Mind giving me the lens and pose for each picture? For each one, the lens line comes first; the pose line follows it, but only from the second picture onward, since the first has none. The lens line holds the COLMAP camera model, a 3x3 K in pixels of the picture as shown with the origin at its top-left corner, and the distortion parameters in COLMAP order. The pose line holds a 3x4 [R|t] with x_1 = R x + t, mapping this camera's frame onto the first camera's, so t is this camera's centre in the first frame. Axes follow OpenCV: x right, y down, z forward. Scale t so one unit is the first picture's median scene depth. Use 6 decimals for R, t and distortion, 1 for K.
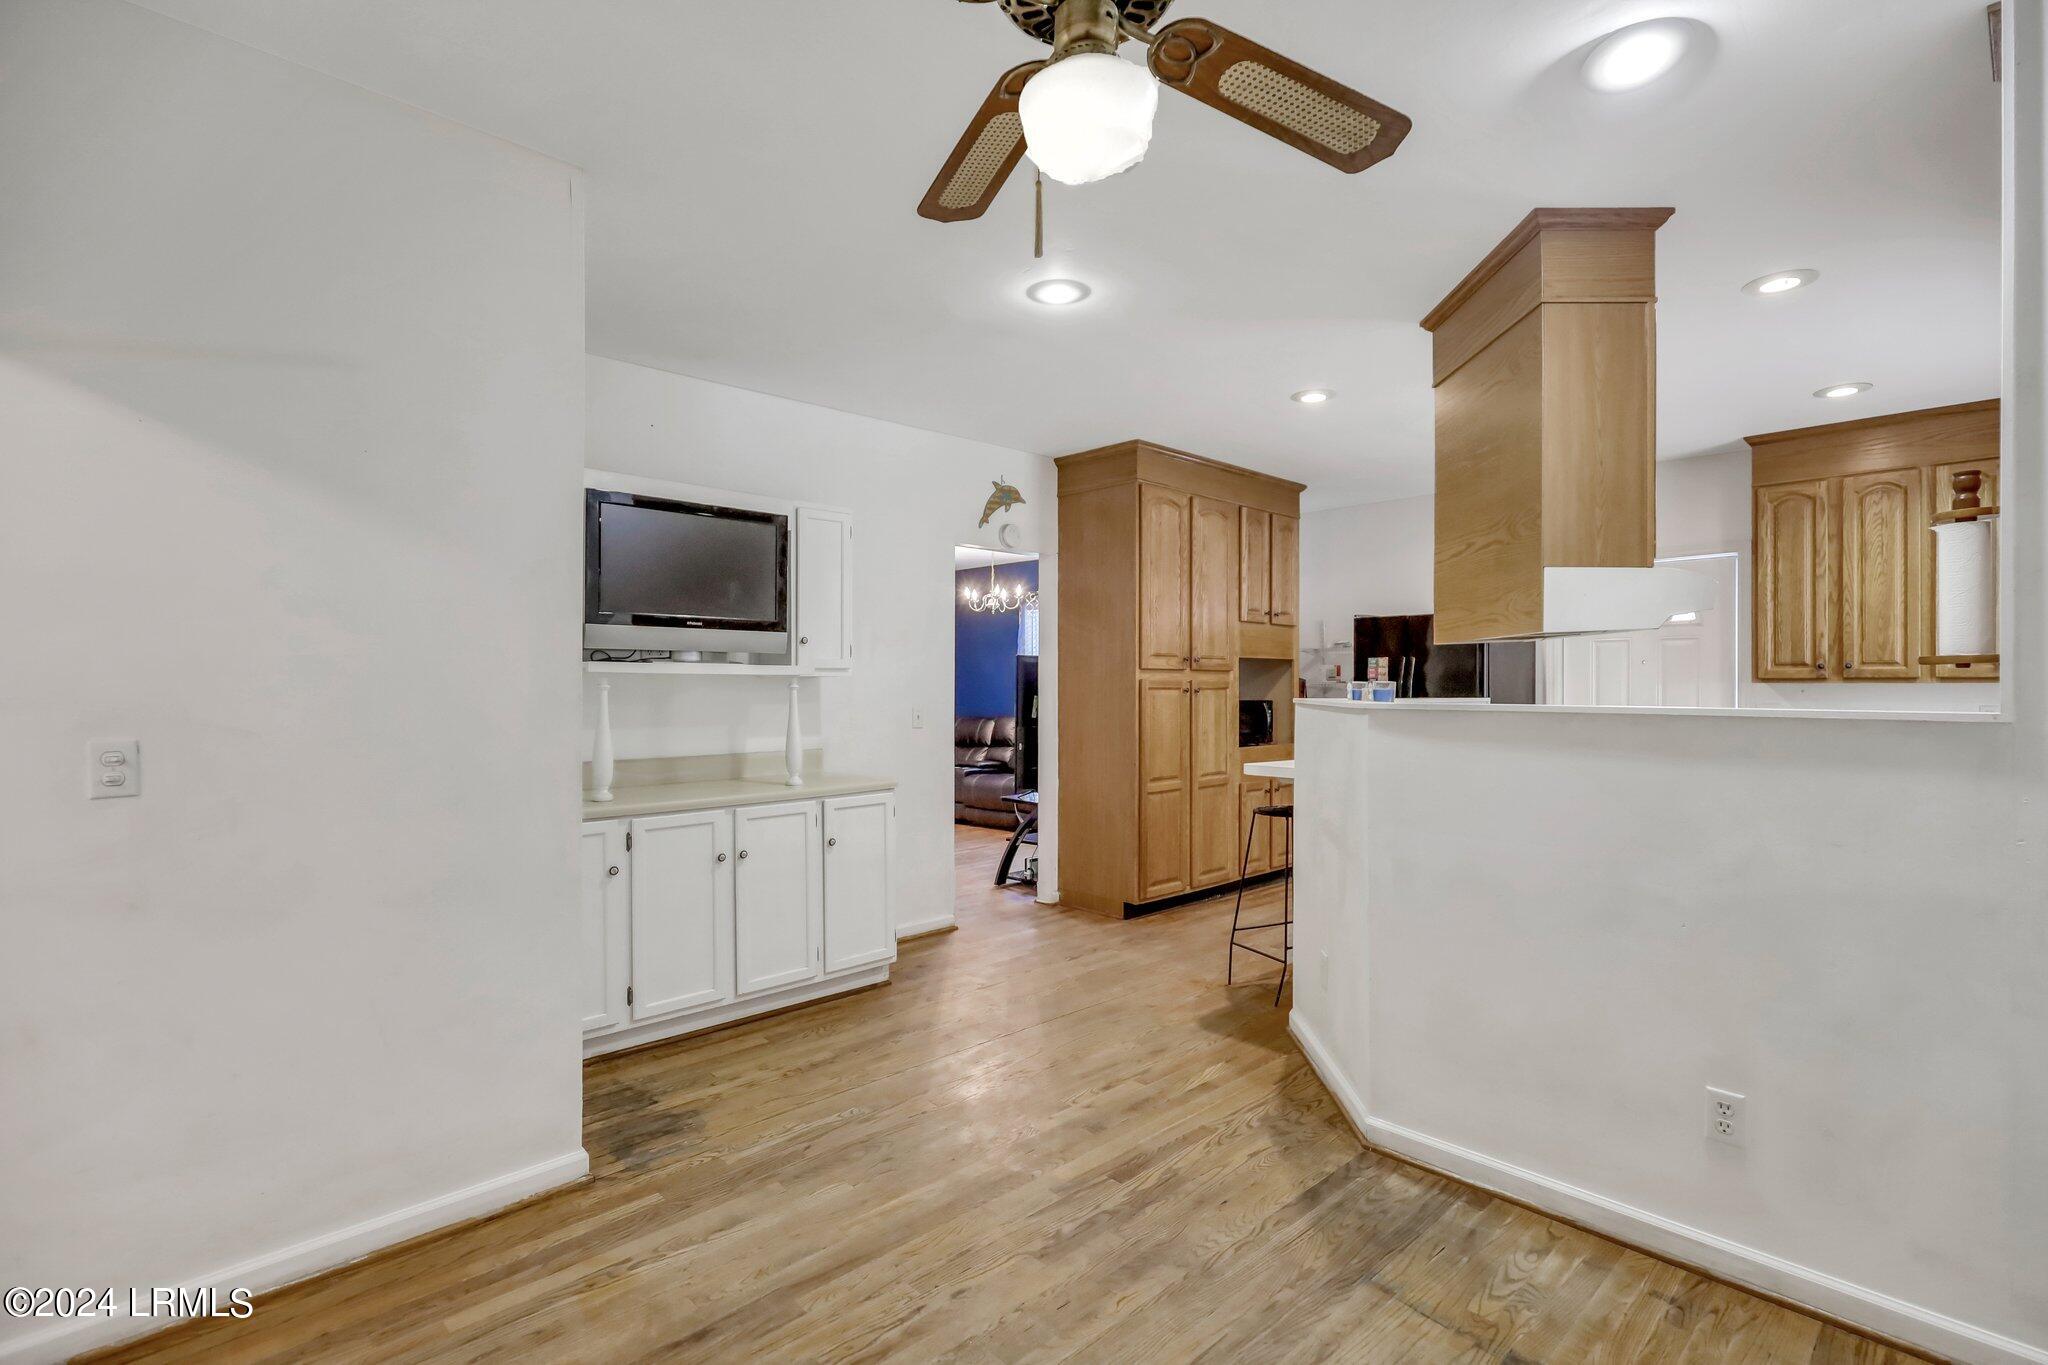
lens RADIAL K [[926.9, 0, 1028.4], [0, 926.9, 671.6], [0, 0, 1]] dist [-0.006004, 0.000763]
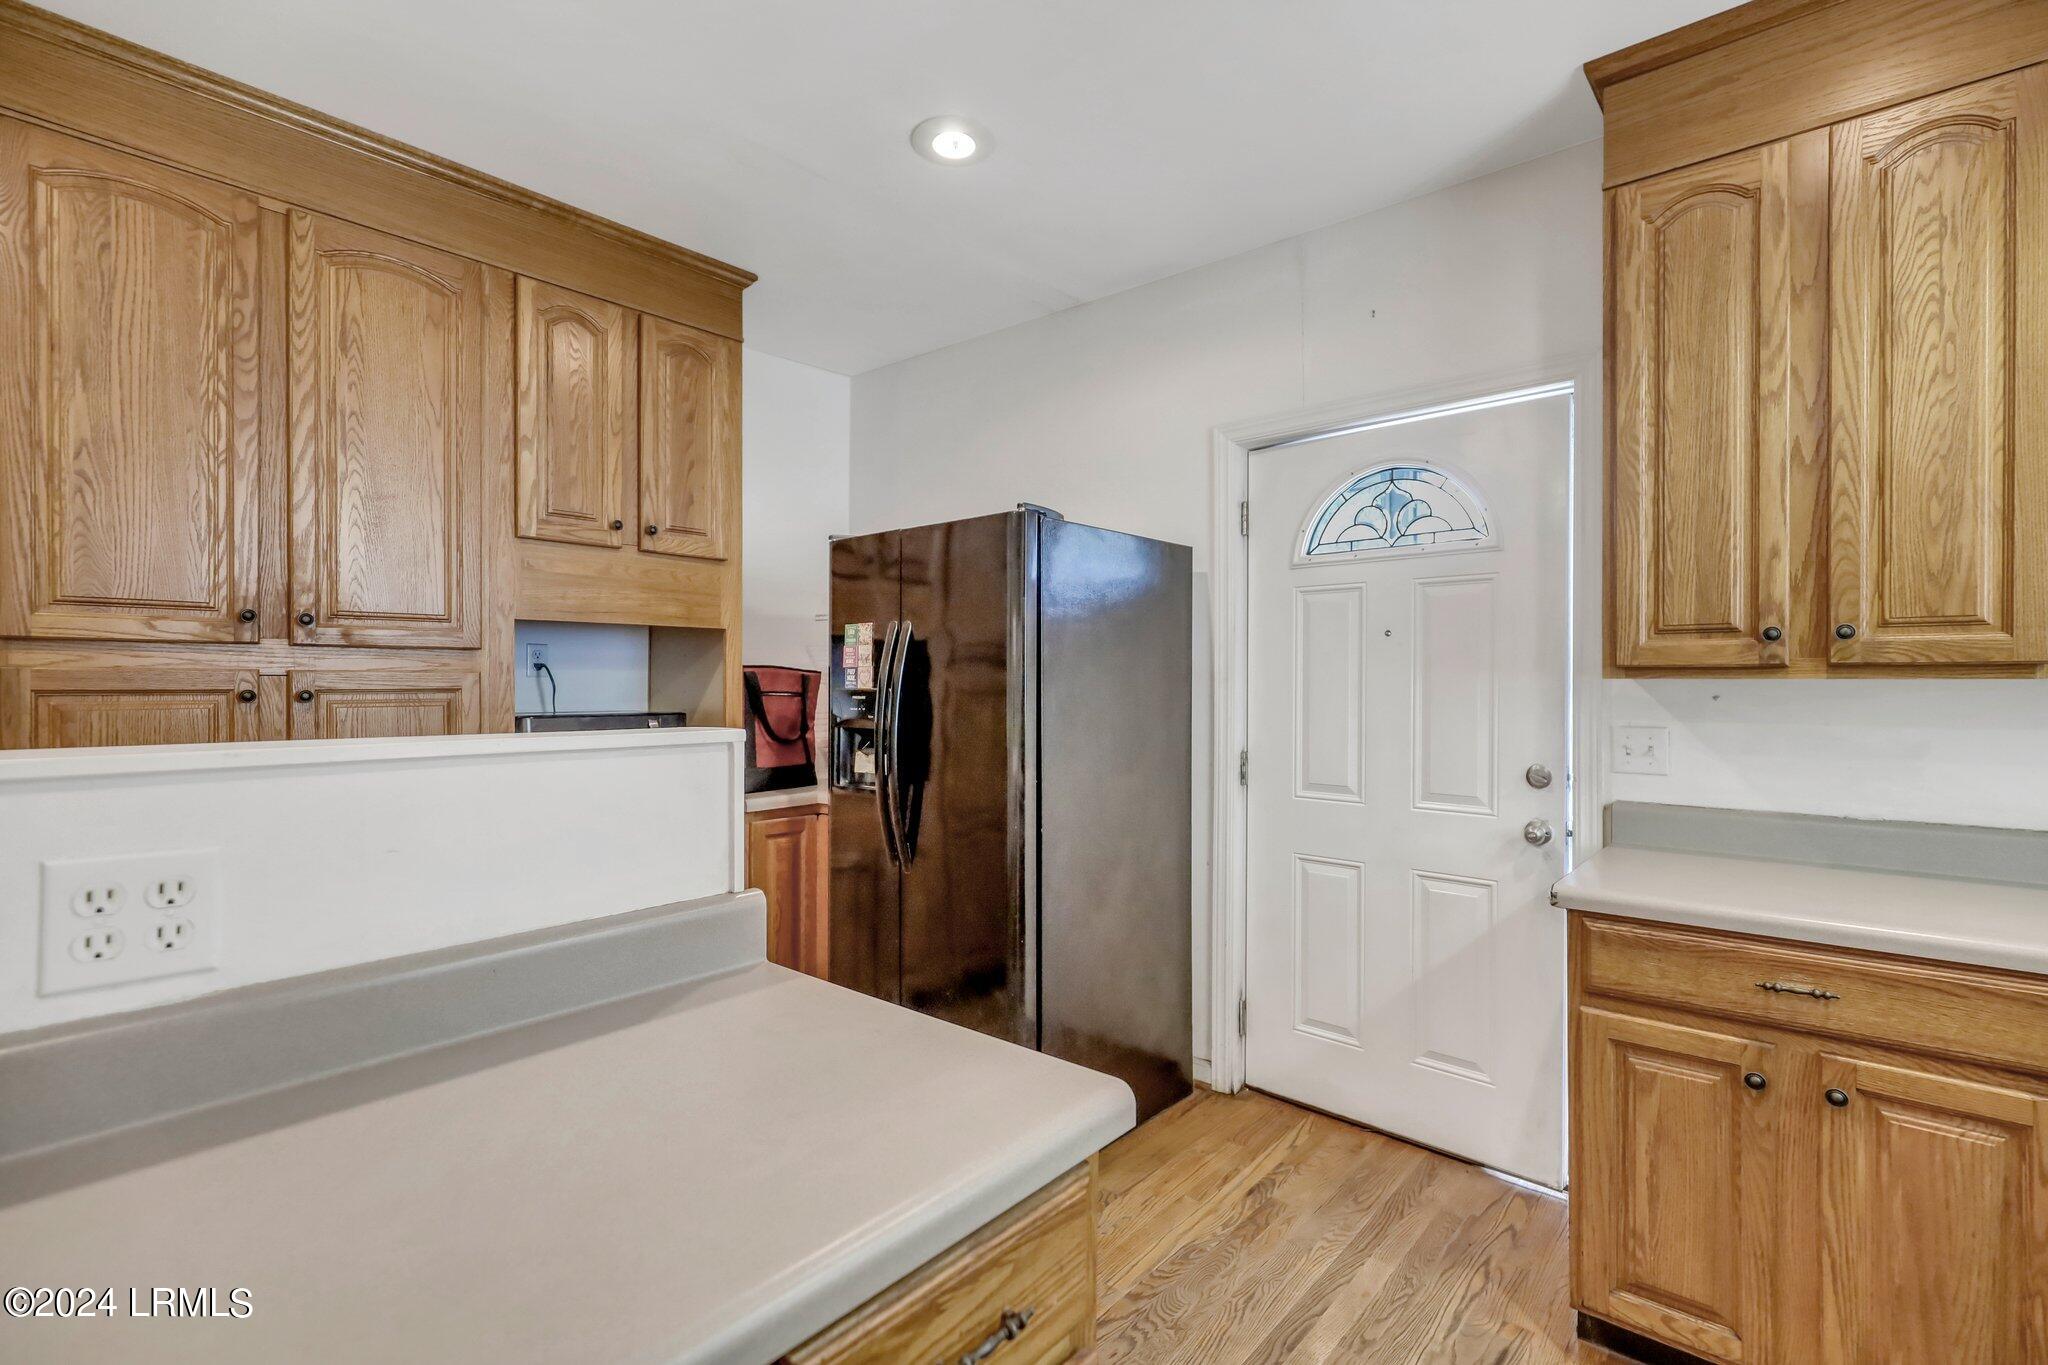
lens RADIAL K [[926.9, 0, 1019.0], [0, 926.9, 670.6], [0, 0, 1]] dist [-0.006004, 0.000763]
pose [[0.994845, 0.001746, 0.101390, 0.506661], [-0.002215, 0.999987, 0.004511, 0.008158], [-0.101381, -0.004712, 0.994837, 0.646526]]
